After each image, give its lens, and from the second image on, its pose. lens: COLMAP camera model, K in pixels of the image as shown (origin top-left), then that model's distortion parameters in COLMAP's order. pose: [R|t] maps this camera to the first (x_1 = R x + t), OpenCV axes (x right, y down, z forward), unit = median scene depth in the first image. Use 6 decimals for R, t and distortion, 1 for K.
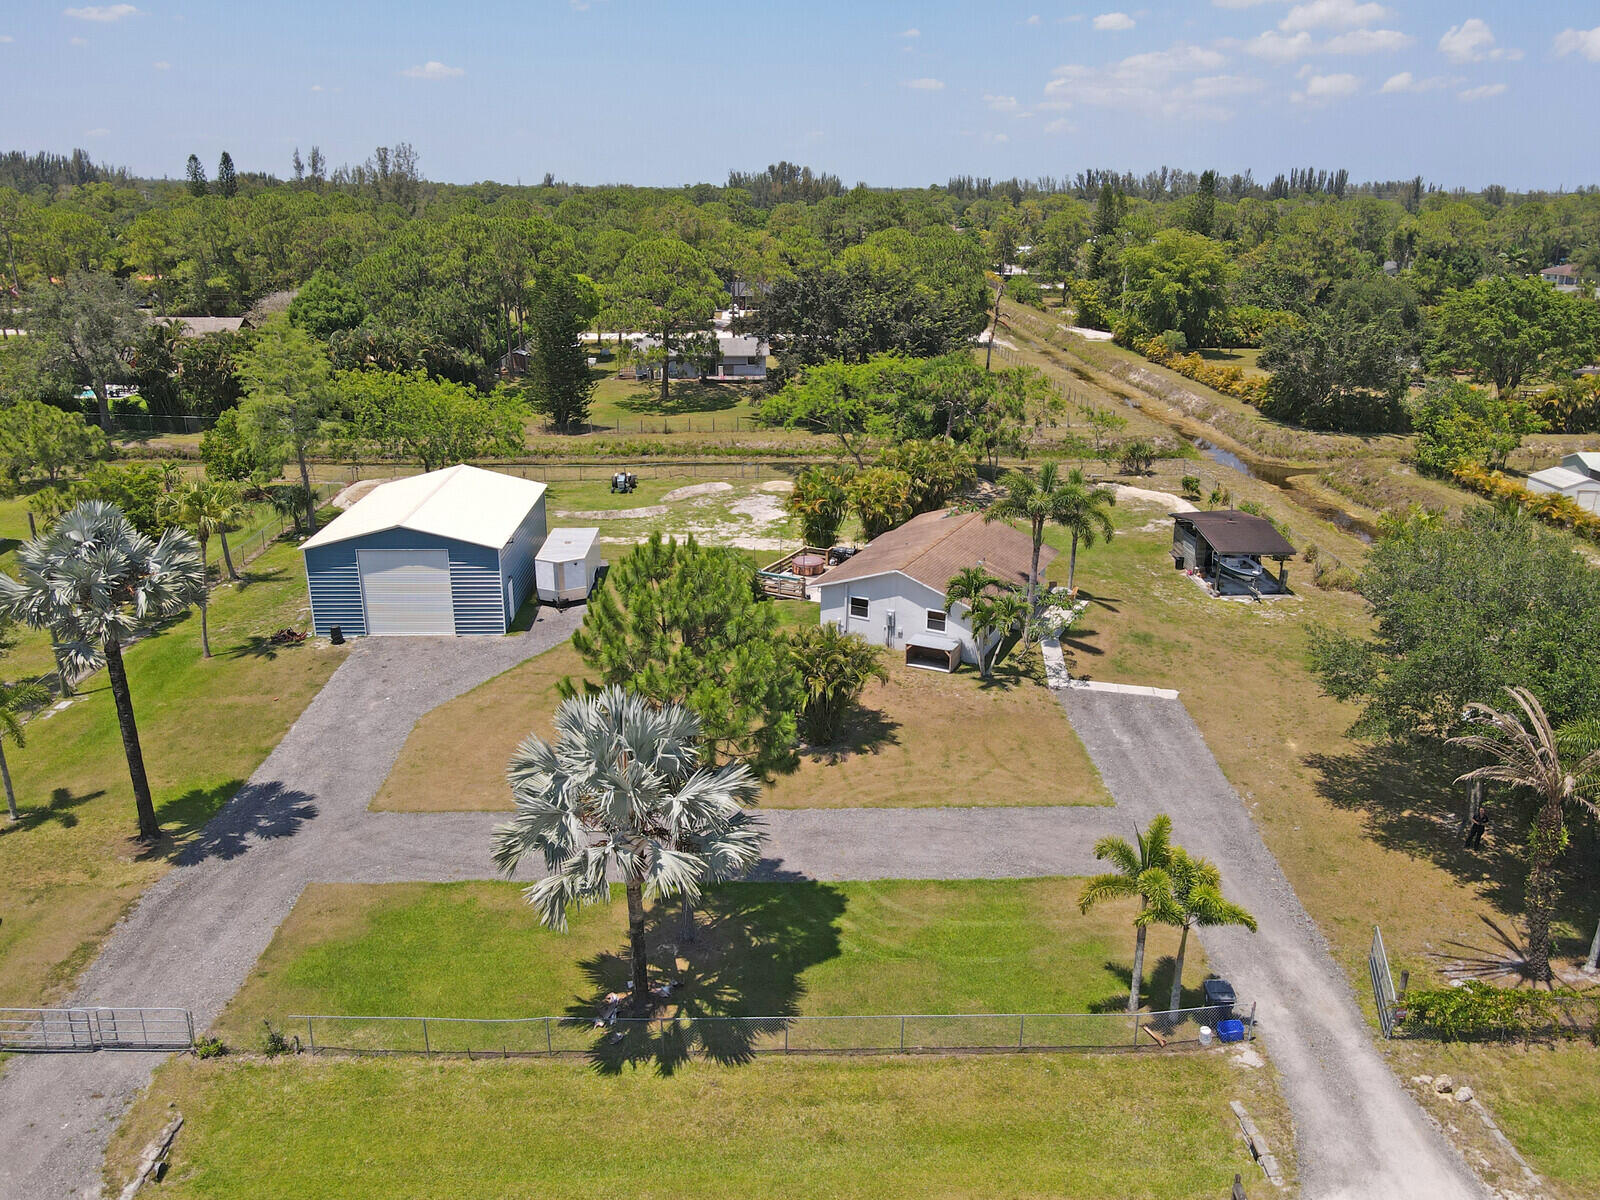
lens RADIAL K [[1174.7, 0, 803.8], [0, 1174.7, 600.9], [0, 0, 1]] dist [0.009325, 0.006237]
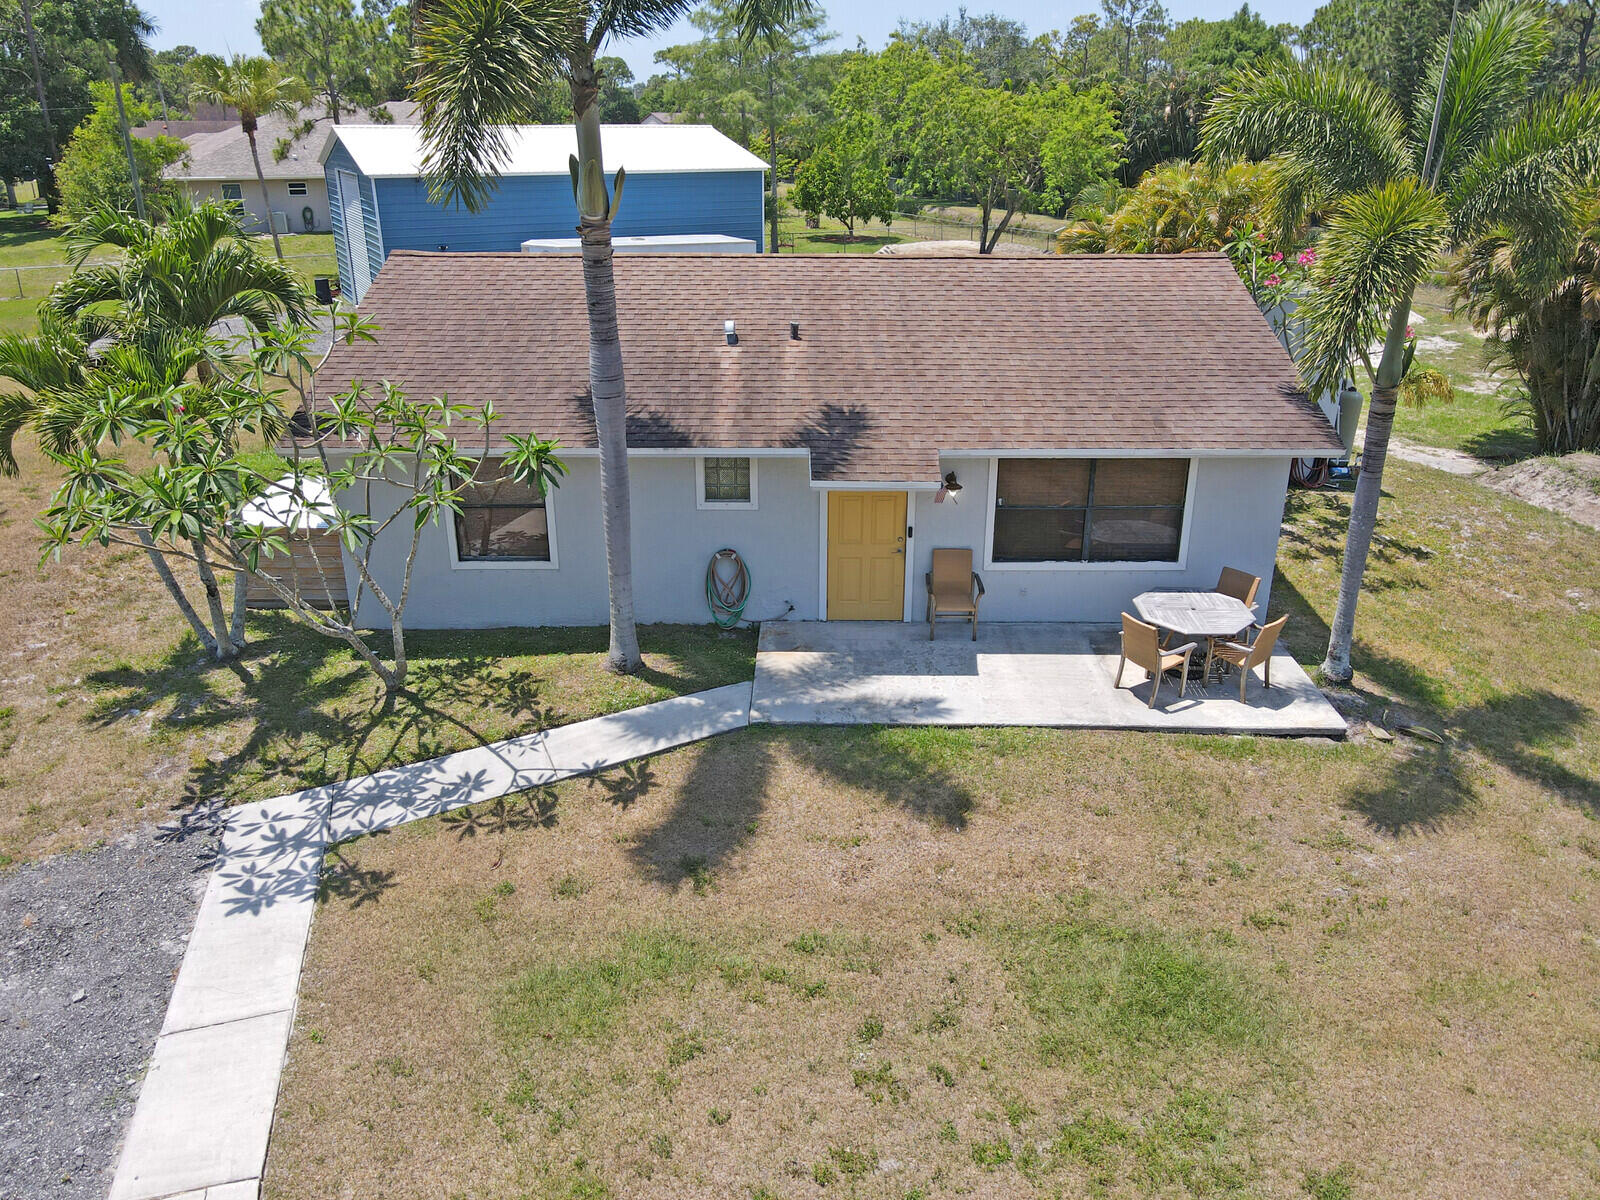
lens RADIAL K [[1174.7, 0, 800.7], [0, 1174.7, 615.0], [0, 0, 1]] dist [0.009325, 0.006237]
pose [[0.444650, 0.342864, -0.827485, 0.424537], [-0.296928, 0.928022, 0.224966, -0.040069], [0.845057, 0.145672, 0.514450, 0.984270]]
